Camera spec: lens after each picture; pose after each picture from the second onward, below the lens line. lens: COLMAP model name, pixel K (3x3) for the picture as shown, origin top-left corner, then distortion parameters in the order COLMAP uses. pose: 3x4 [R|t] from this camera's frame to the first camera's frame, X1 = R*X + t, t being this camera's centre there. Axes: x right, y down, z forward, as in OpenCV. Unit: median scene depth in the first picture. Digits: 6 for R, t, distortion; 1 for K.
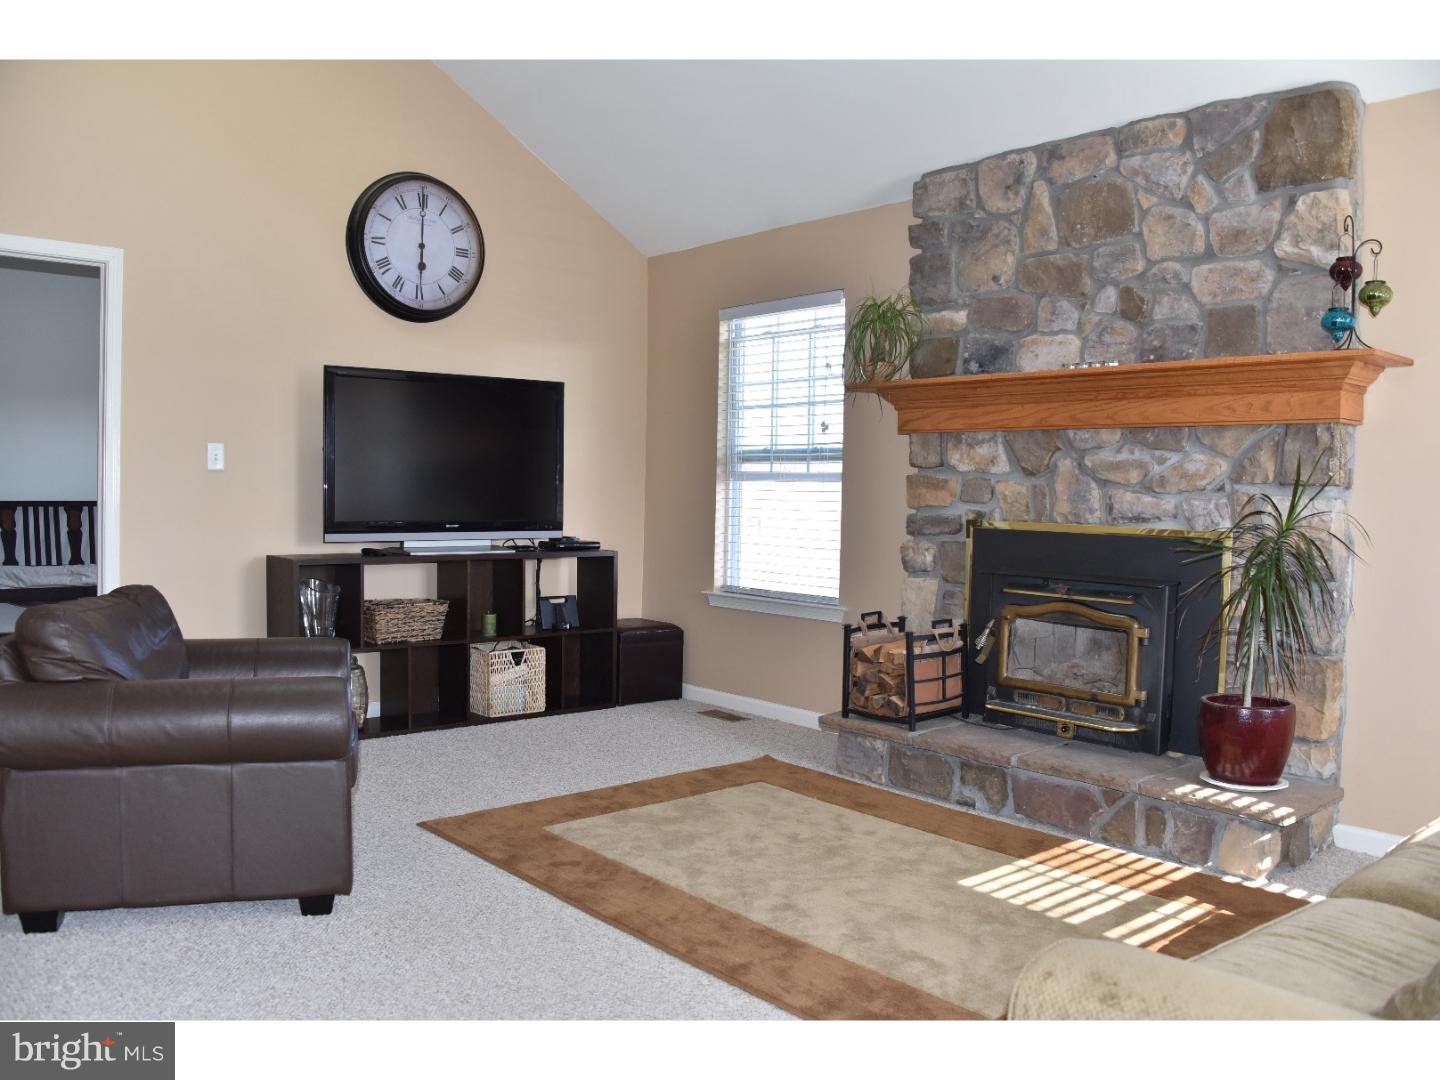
lens RADIAL K [[1165.9, 0, 708.9], [0, 1165.9, 544.4], [0, 0, 1]] dist [-0.132658, 0.079279]
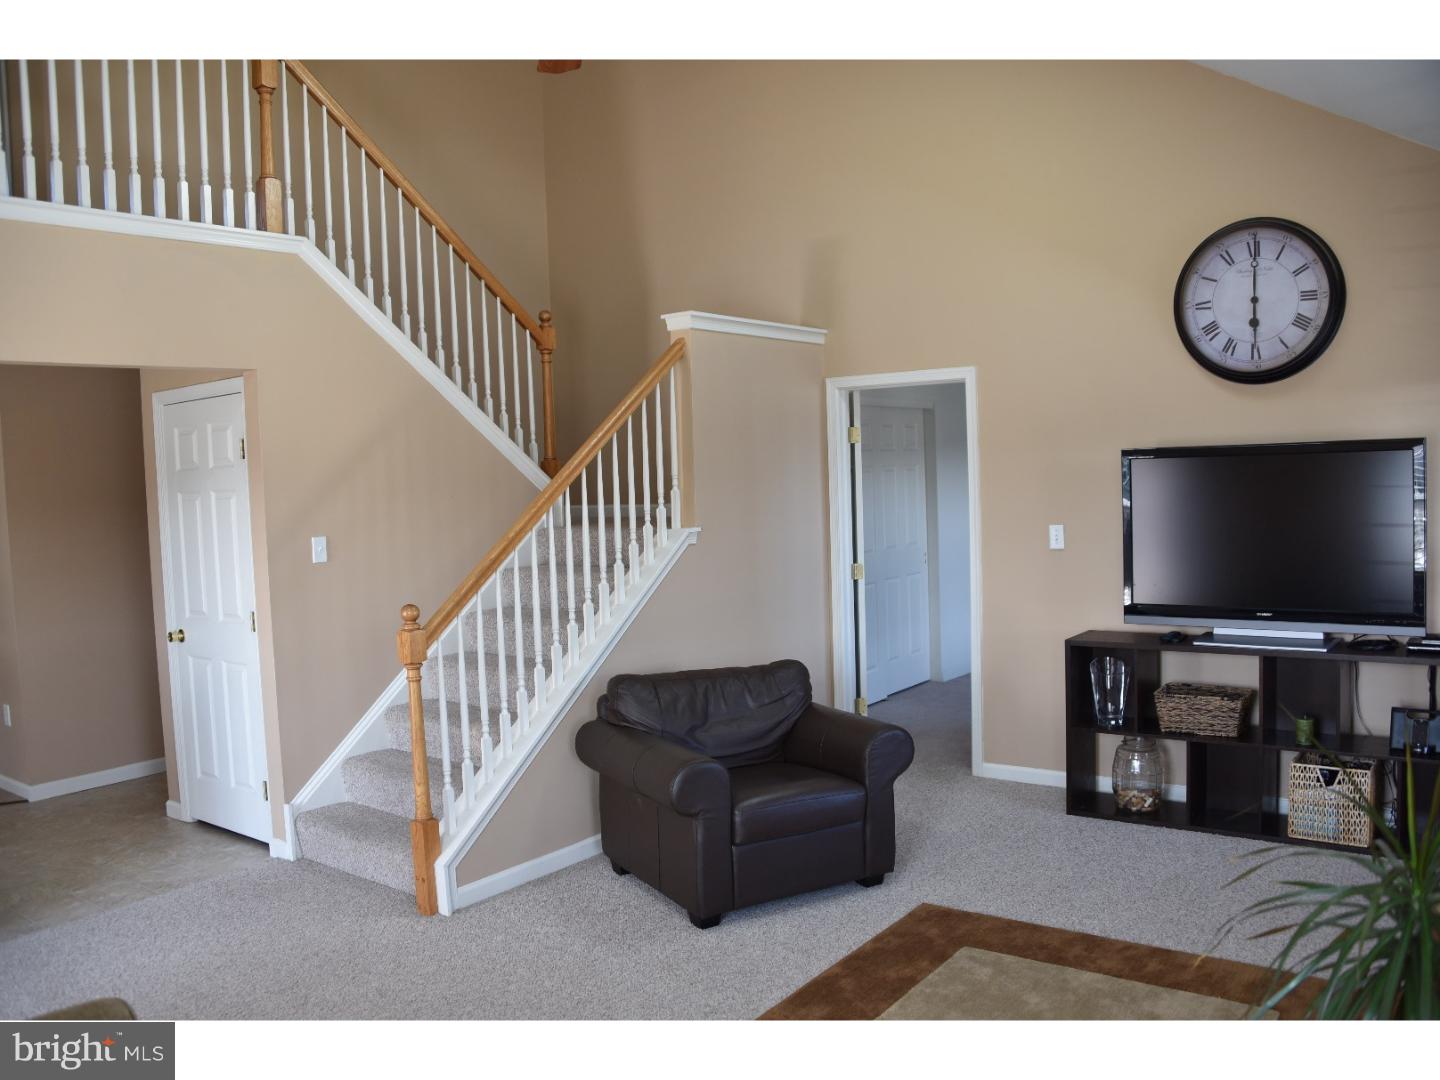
lens RADIAL K [[1165.9, 0, 708.9], [0, 1165.9, 544.4], [0, 0, 1]] dist [-0.132658, 0.079279]
pose [[0.203606, 0.036946, -0.978356, 0.706883], [-0.003286, 0.999308, 0.037053, -0.130868], [0.979047, -0.004329, 0.203586, 0.523393]]
